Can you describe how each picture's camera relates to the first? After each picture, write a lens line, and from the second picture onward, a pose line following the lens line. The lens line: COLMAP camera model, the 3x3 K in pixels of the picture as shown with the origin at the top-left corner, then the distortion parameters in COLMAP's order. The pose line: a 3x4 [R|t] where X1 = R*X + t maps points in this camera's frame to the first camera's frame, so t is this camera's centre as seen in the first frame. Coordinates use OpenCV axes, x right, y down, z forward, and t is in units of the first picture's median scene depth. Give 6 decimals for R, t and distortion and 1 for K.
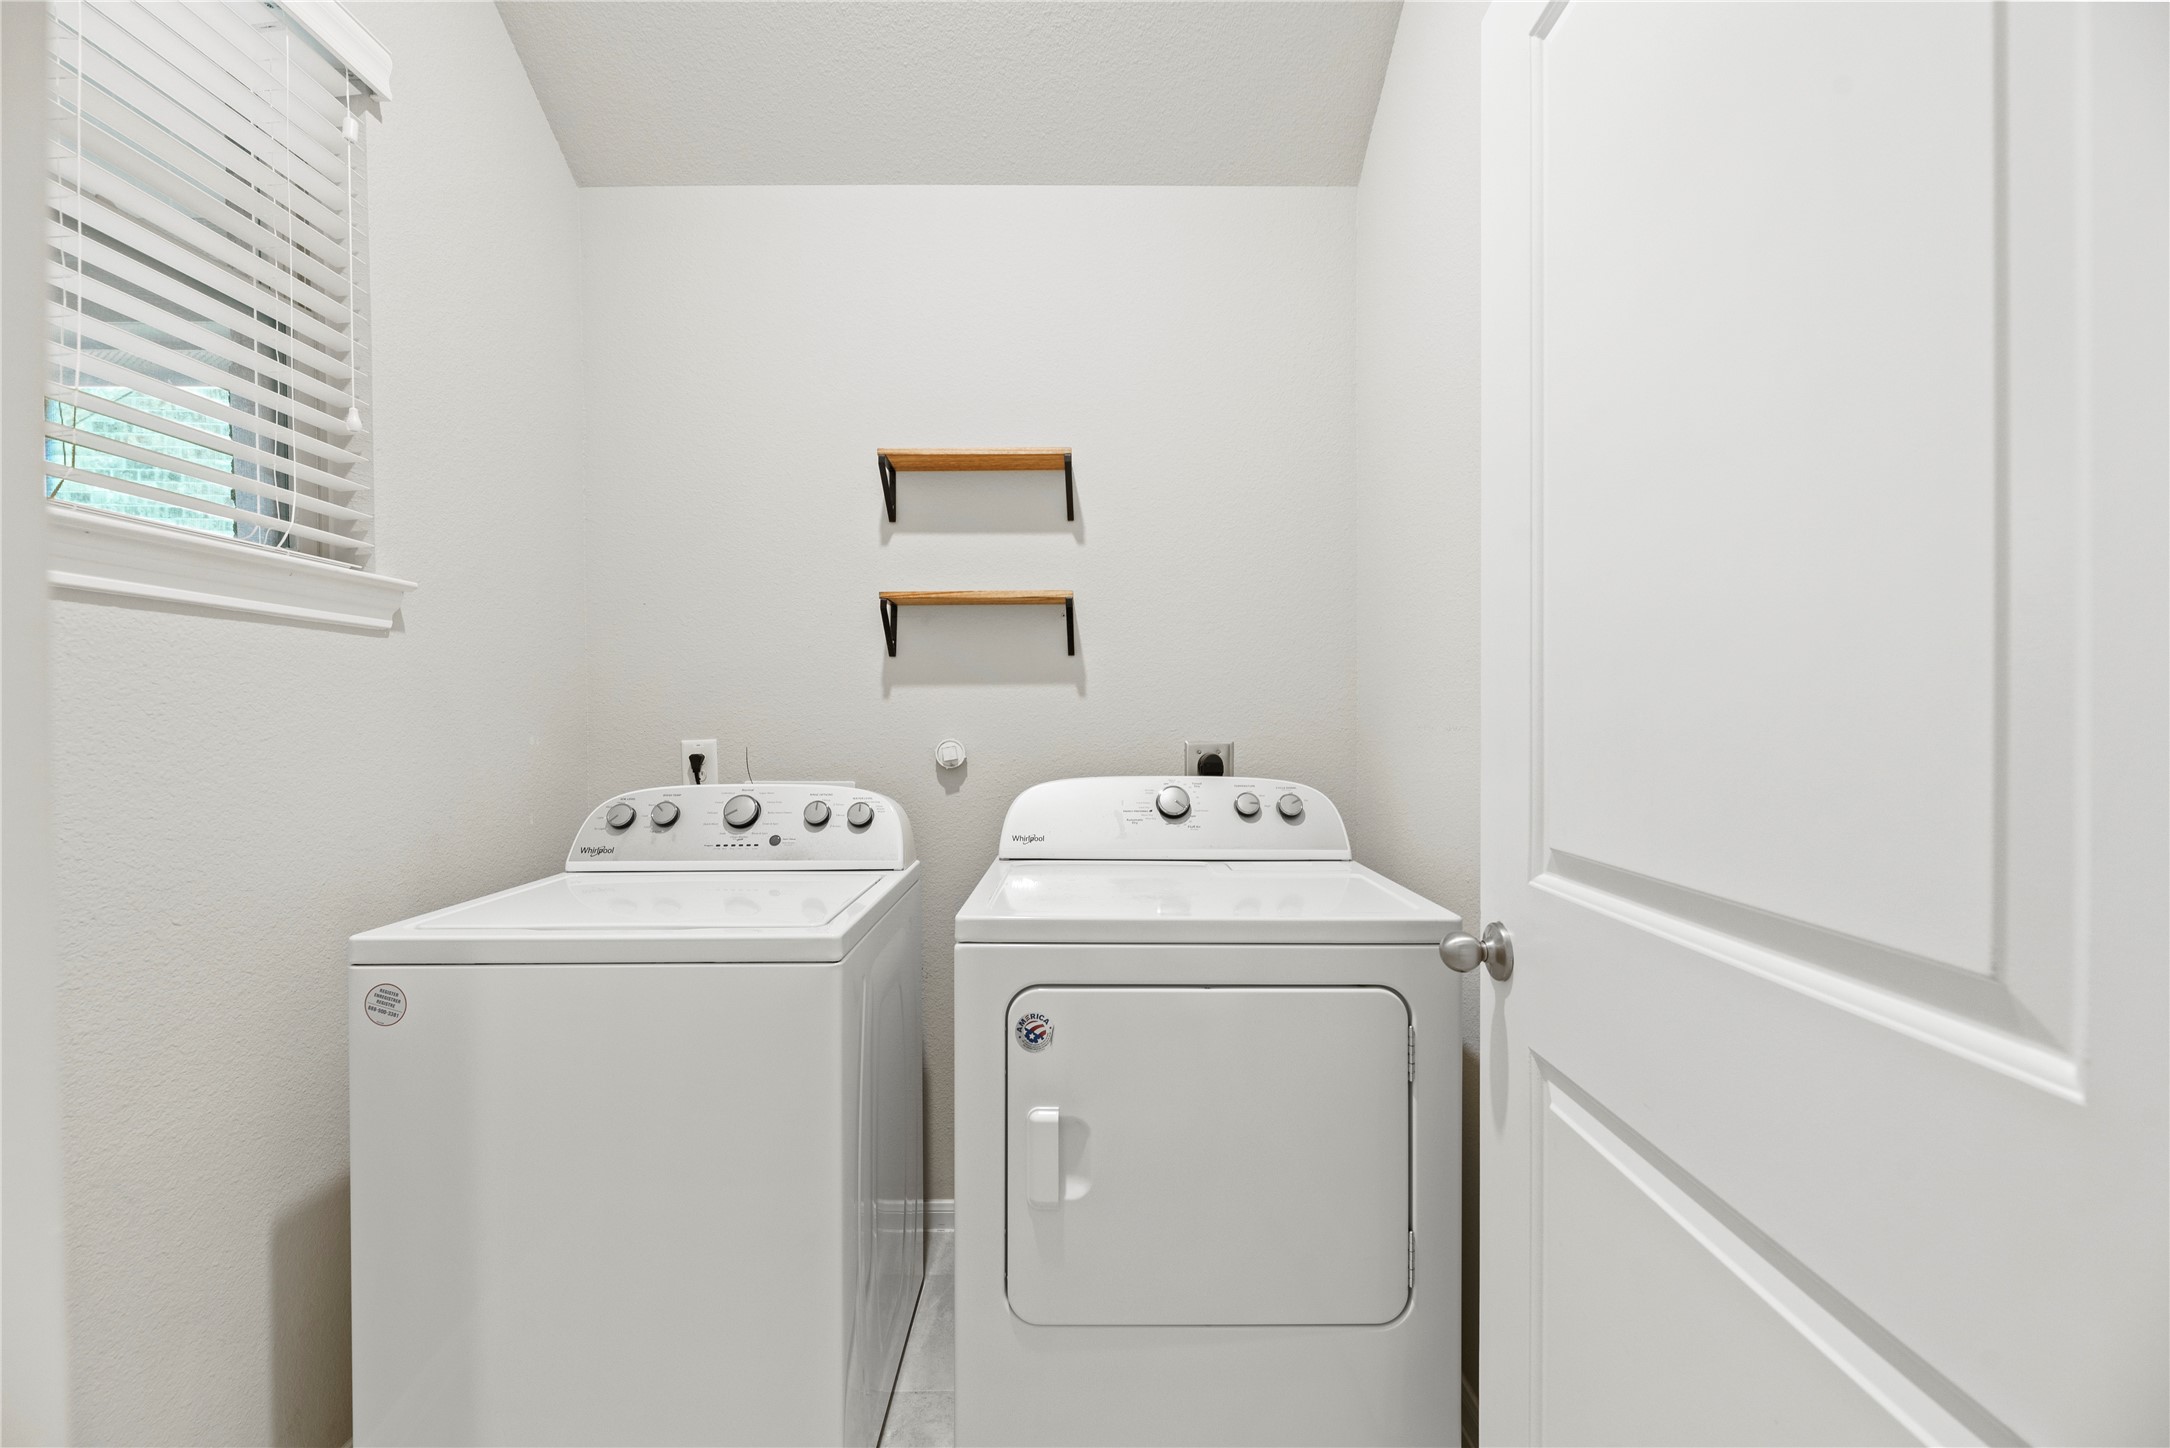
lens RADIAL K [[868.1, 0, 1085.1], [0, 868.1, 729.8], [0, 0, 1]] dist [0.000415, 0.000167]
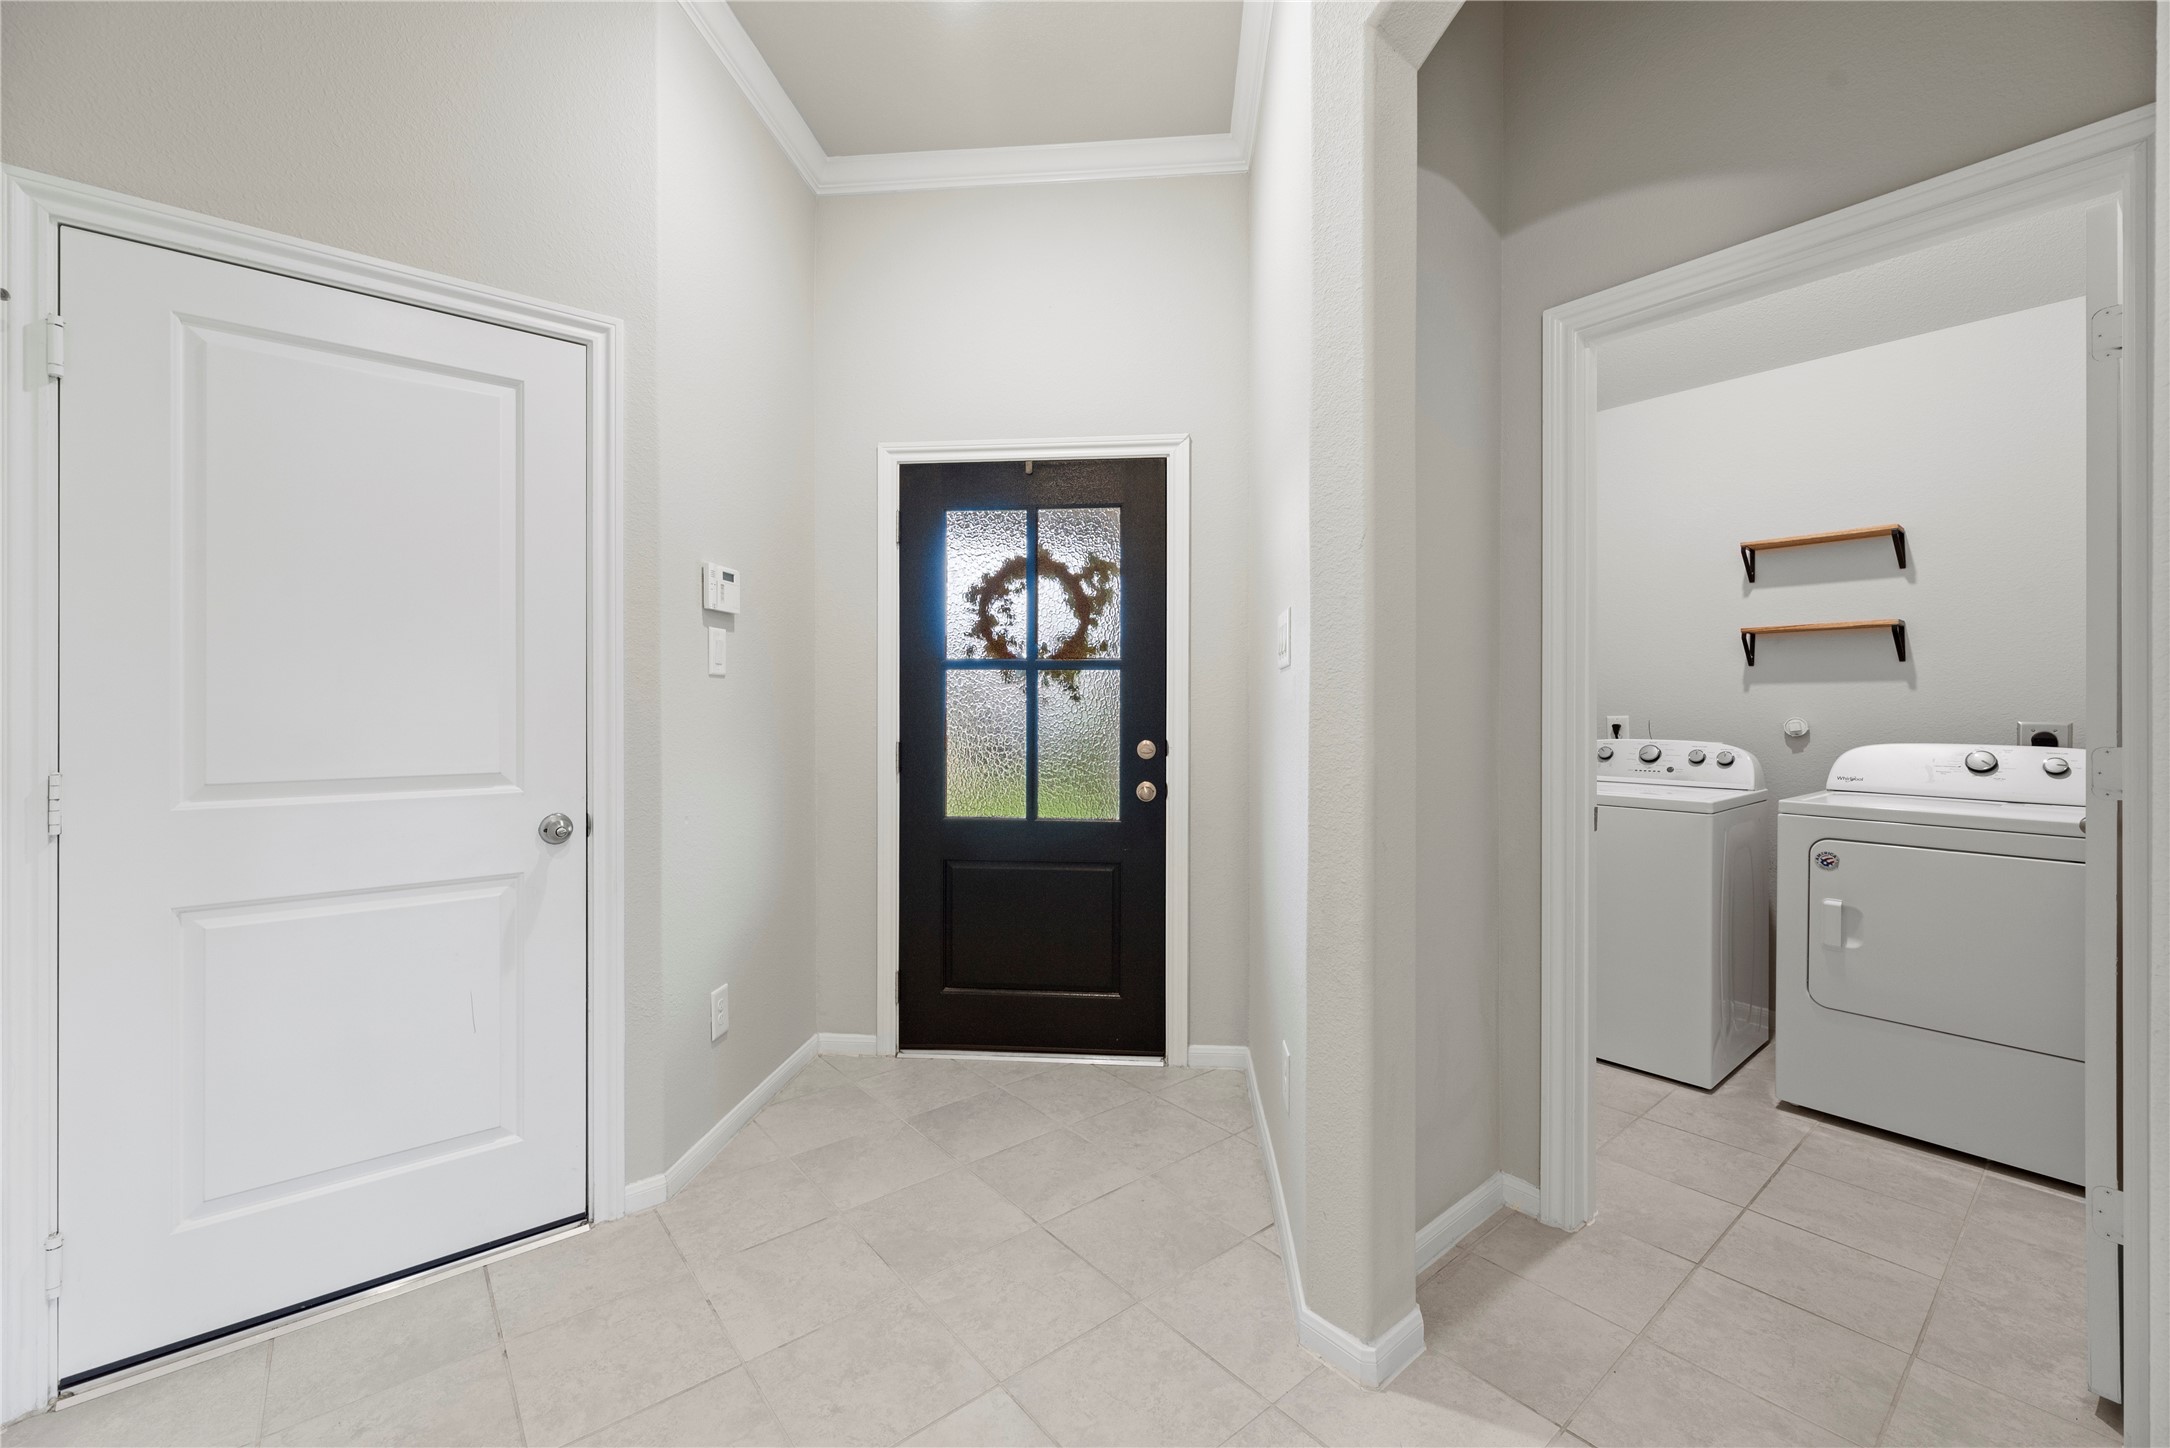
lens RADIAL K [[887.5, 0, 1071.6], [0, 887.5, 709.0], [0, 0, 1]] dist [0.001083, 0.000097]
pose [[0.623106, 0.006767, -0.782108, 0.314902], [-0.013783, 0.999902, -0.002330, 0.018721], [0.782016, 0.012231, 0.623138, -1.132204]]
